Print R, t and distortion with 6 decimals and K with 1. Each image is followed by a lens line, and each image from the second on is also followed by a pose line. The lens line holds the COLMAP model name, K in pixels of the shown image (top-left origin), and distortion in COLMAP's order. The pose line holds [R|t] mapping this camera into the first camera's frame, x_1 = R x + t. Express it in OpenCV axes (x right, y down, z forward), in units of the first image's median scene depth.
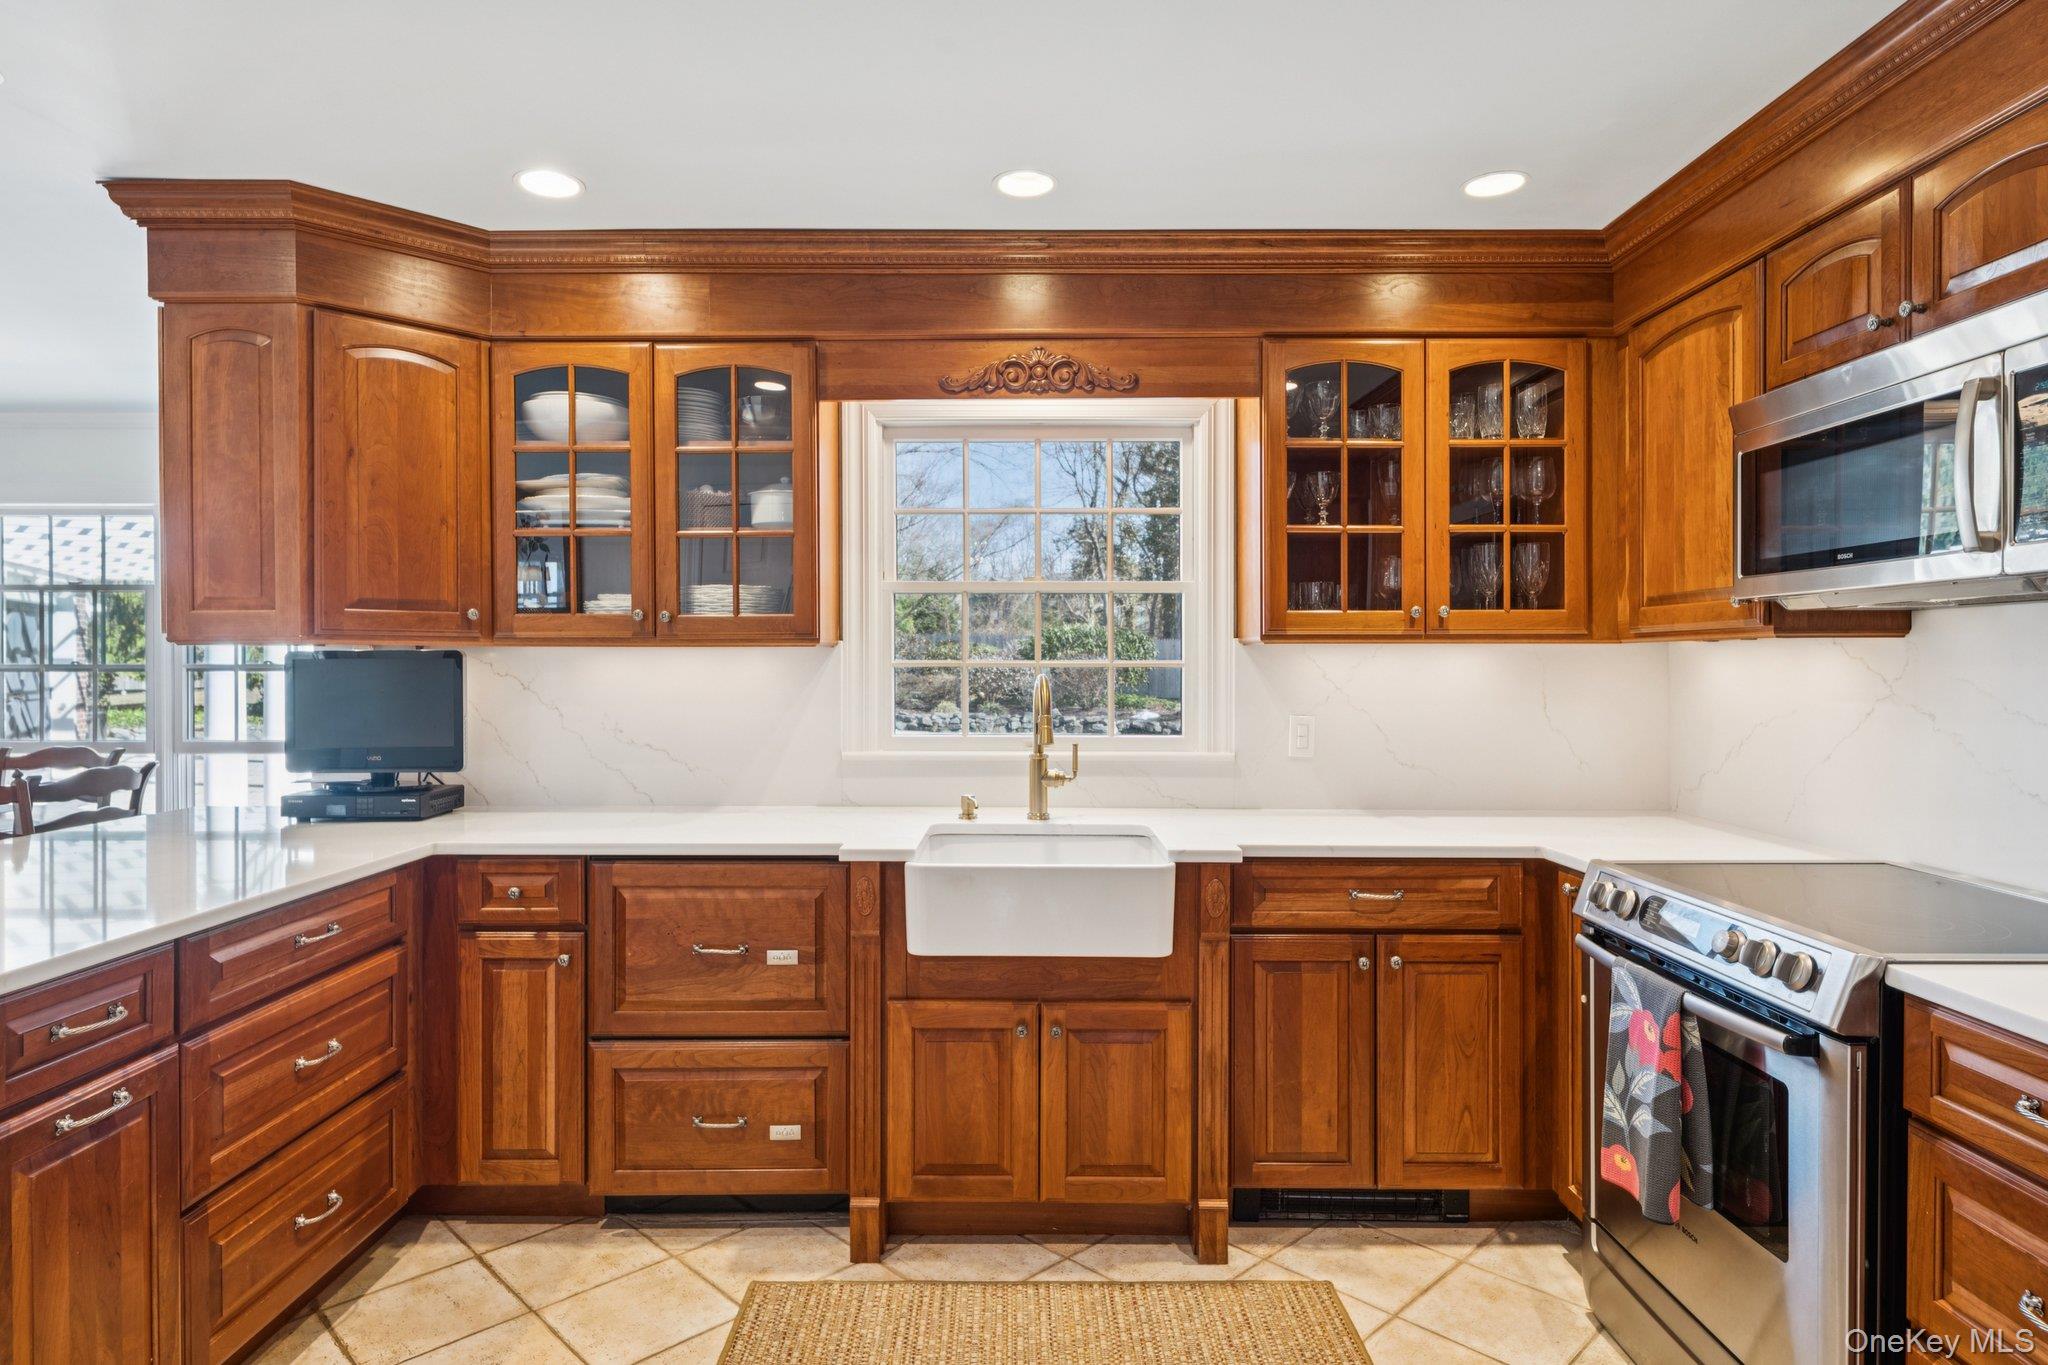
lens RADIAL K [[1144.0, 0, 1016.7], [0, 1144.0, 677.6], [0, 0, 1]] dist [0.001177, -0.001571]
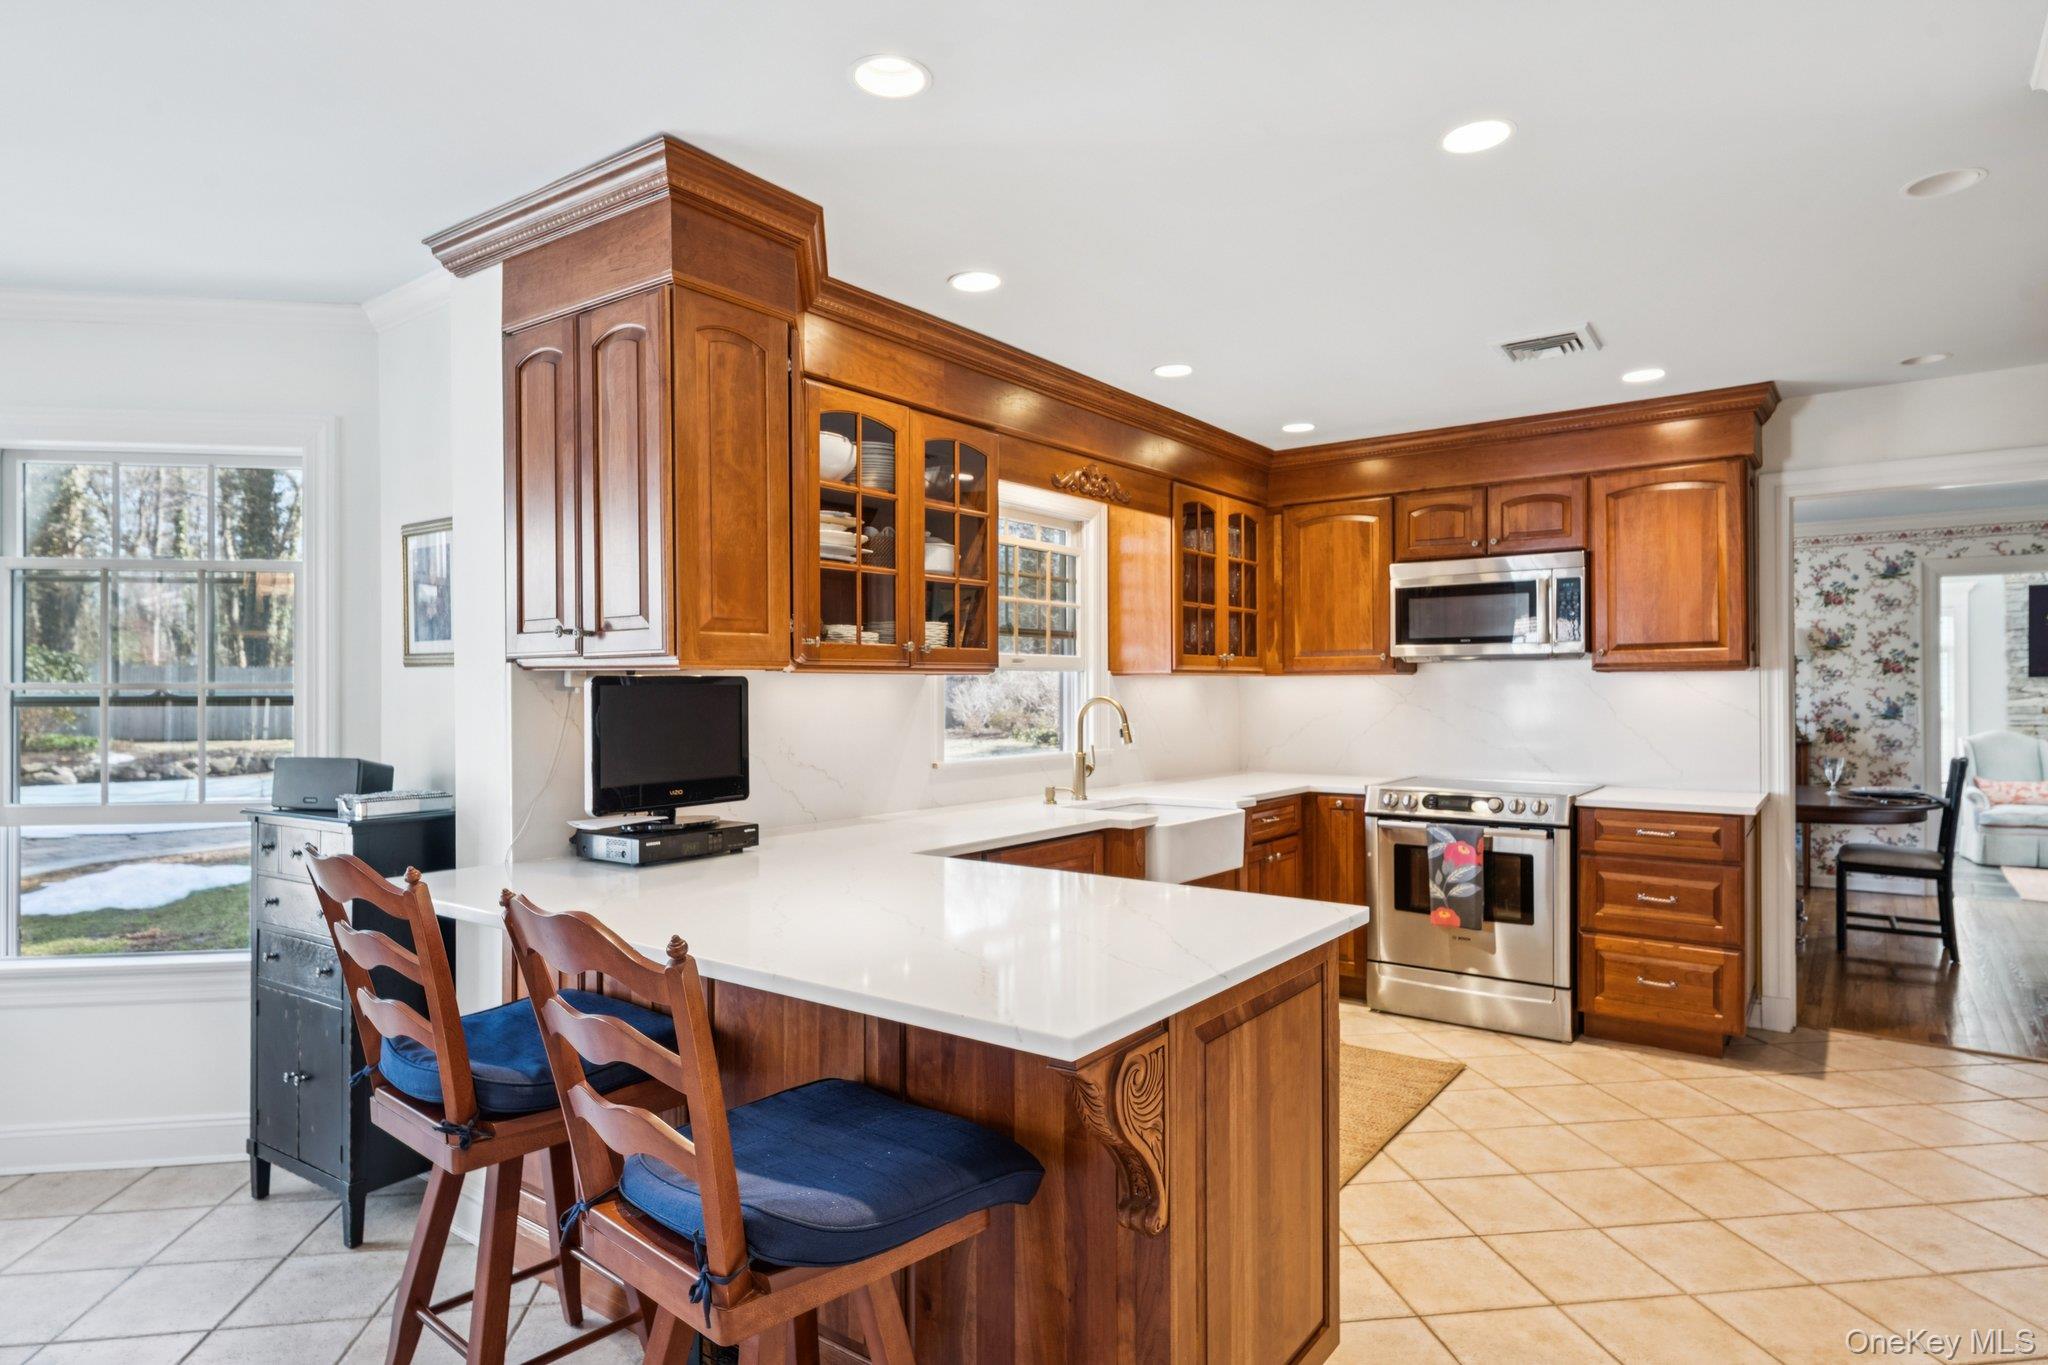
lens RADIAL K [[1144.0, 0, 1034.8], [0, 1144.0, 682.4], [0, 0, 1]] dist [0.001177, -0.001571]
pose [[0.588027, 0.000217, 0.808841, -1.301006], [0.015642, 0.999810, -0.011640, -0.004711], [-0.808690, 0.019497, 0.587912, 0.261904]]
